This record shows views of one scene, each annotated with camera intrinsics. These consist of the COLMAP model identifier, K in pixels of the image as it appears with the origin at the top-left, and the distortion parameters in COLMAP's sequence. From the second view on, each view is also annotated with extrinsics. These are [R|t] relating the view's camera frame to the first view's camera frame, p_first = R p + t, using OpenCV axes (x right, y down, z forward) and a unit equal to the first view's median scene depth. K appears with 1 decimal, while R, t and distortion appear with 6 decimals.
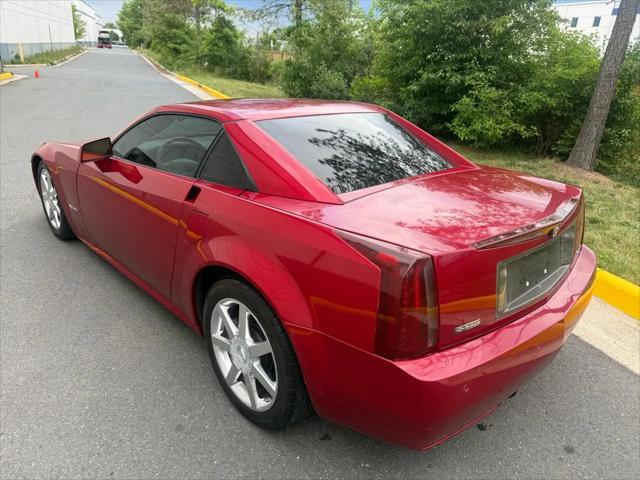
lens RADIAL K [[450.5, 0, 318.9], [0, 450.5, 241.1], [0, 0, 1]] dist [0.006294, -0.013664]
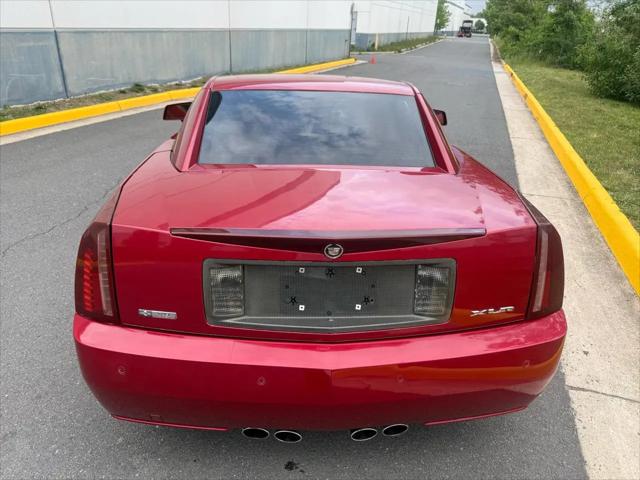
lens RADIAL K [[450.5, 0, 323.9], [0, 450.5, 241.1], [0, 0, 1]] dist [0.006294, -0.013664]
pose [[0.766560, 0.248130, -0.592298, 0.417049], [-0.235471, 0.966699, 0.100227, -0.048107], [0.597443, 0.062639, 0.799461, 0.174770]]
